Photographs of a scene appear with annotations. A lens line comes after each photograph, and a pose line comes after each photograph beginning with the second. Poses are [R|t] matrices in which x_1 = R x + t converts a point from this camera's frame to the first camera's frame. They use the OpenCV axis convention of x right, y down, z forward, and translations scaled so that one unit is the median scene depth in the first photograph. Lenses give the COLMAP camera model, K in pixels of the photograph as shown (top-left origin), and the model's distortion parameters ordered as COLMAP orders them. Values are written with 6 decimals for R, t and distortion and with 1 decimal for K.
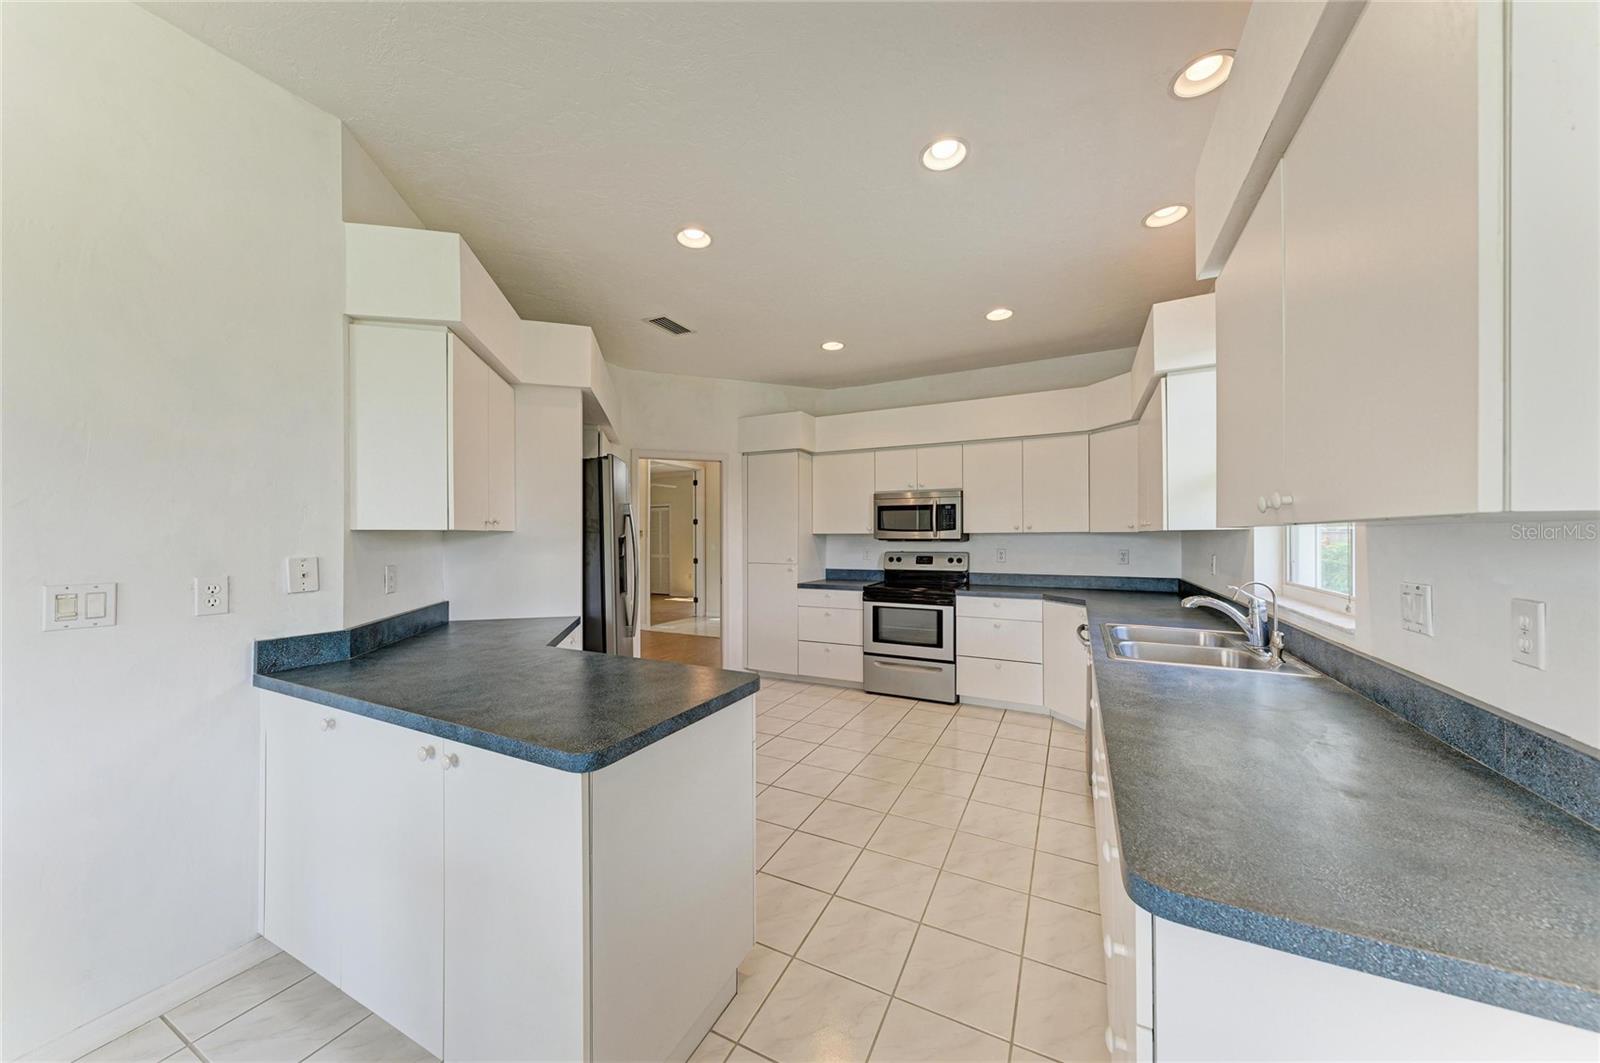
lens RADIAL K [[541.7, 0, 800.1], [0, 541.7, 533.8], [0, 0, 1]] dist [0.003800, -0.000428]
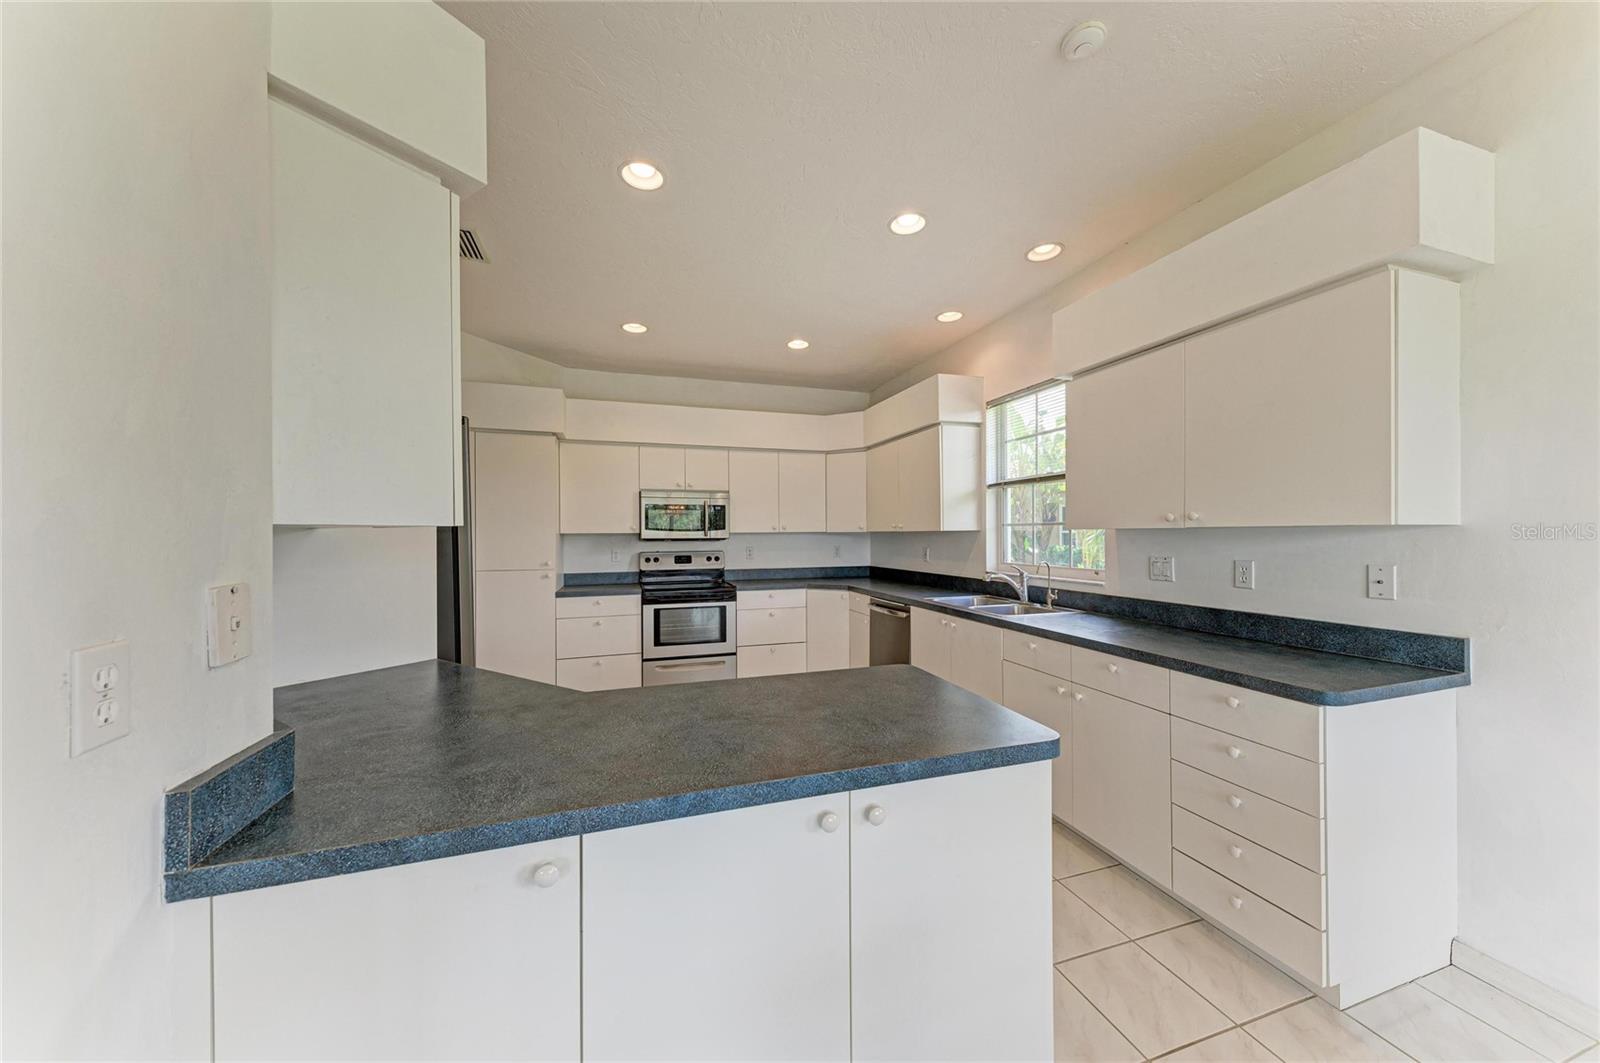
lens RADIAL K [[541.7, 0, 802.8], [0, 541.7, 532.5], [0, 0, 1]] dist [0.003800, -0.000428]
pose [[0.709510, 0.002705, 0.704691, -0.351372], [-0.000652, 0.999995, -0.003183, 0.001652], [-0.704696, 0.001799, 0.709508, 0.138919]]
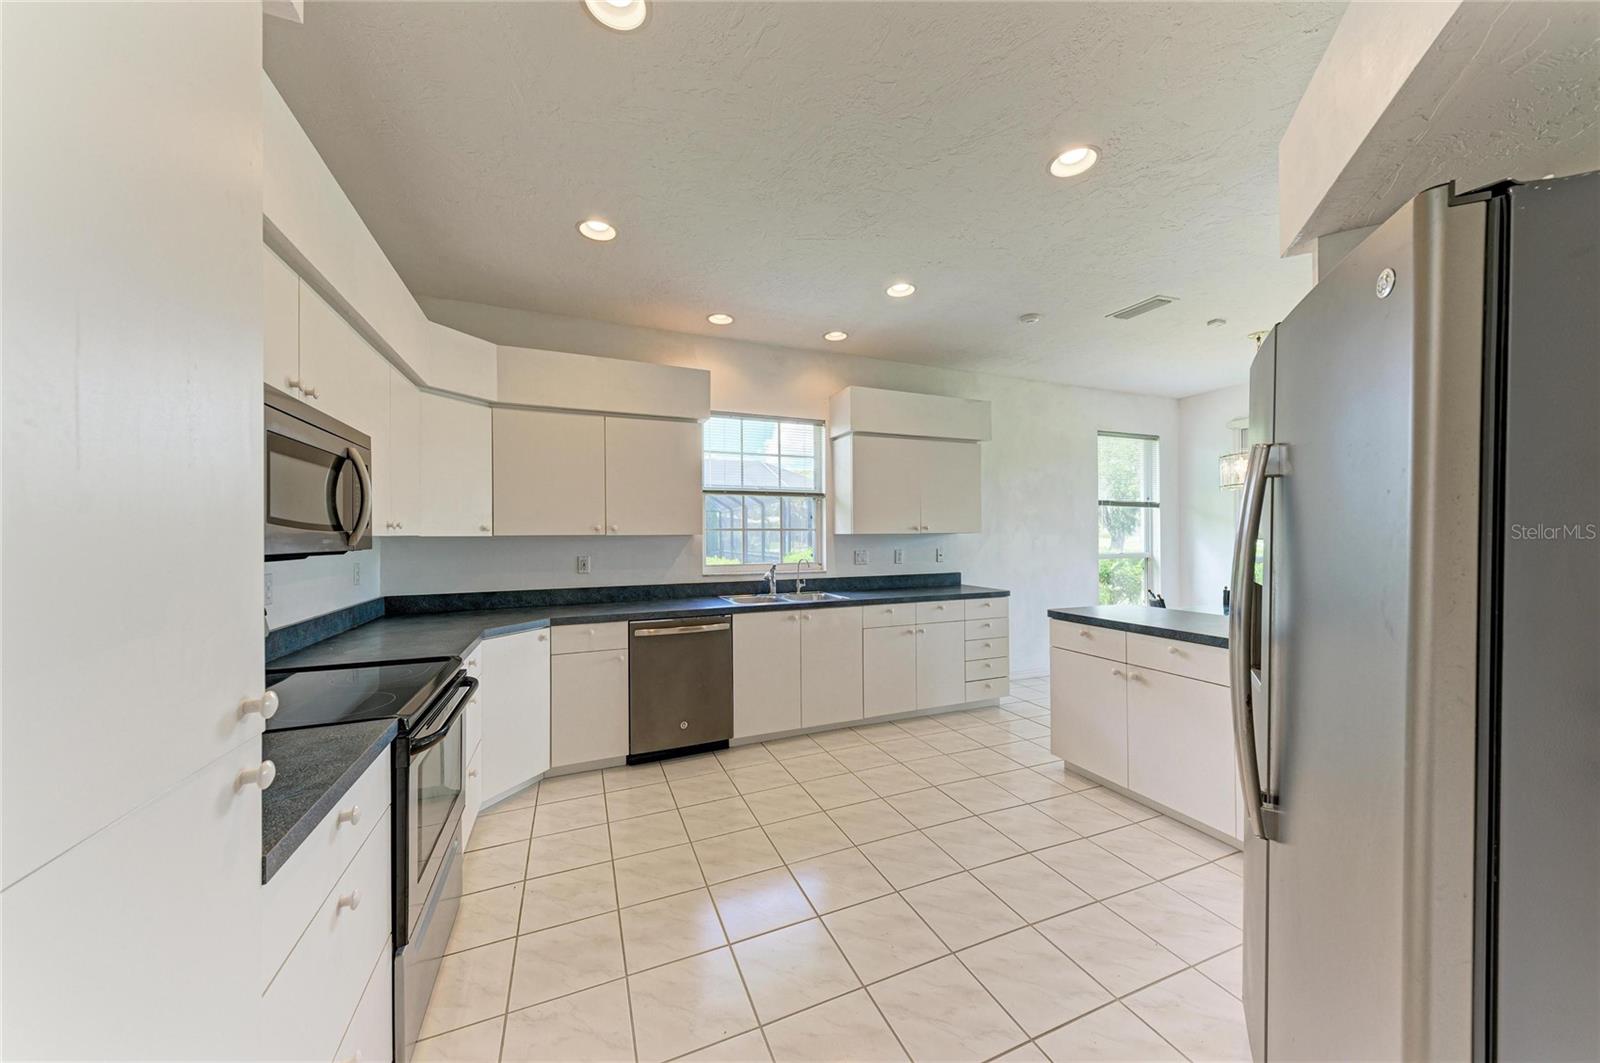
lens RADIAL K [[541.7, 0, 798.1], [0, 541.7, 530.1], [0, 0, 1]] dist [0.003800, -0.000428]
pose [[-0.758751, 0.017912, 0.651135, -0.232545], [0.007702, 0.999799, -0.018529, 0.005392], [-0.651336, -0.009044, -0.758736, 1.091942]]
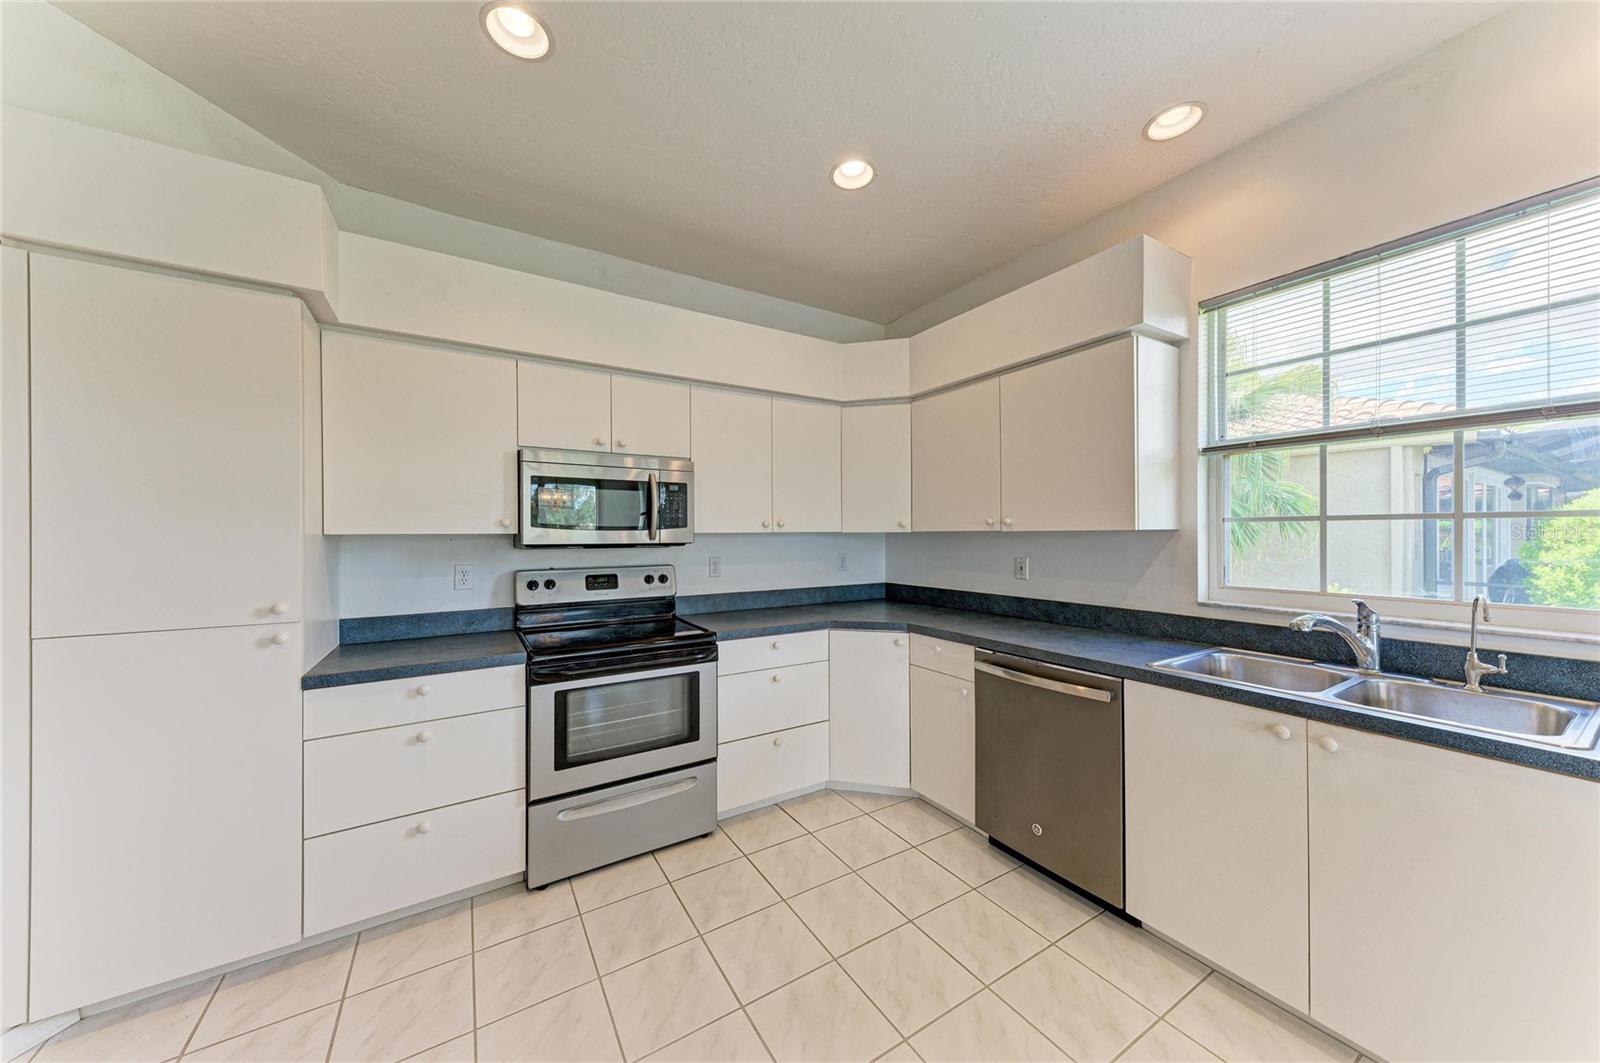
lens RADIAL K [[541.7, 0, 807.6], [0, 541.7, 535.3], [0, 0, 1]] dist [0.003800, -0.000428]
pose [[0.525818, -0.001119, 0.850596, -0.141136], [-0.000315, 0.999999, 0.001510, 0.000239], [-0.850597, -0.001061, 0.525817, 0.578193]]
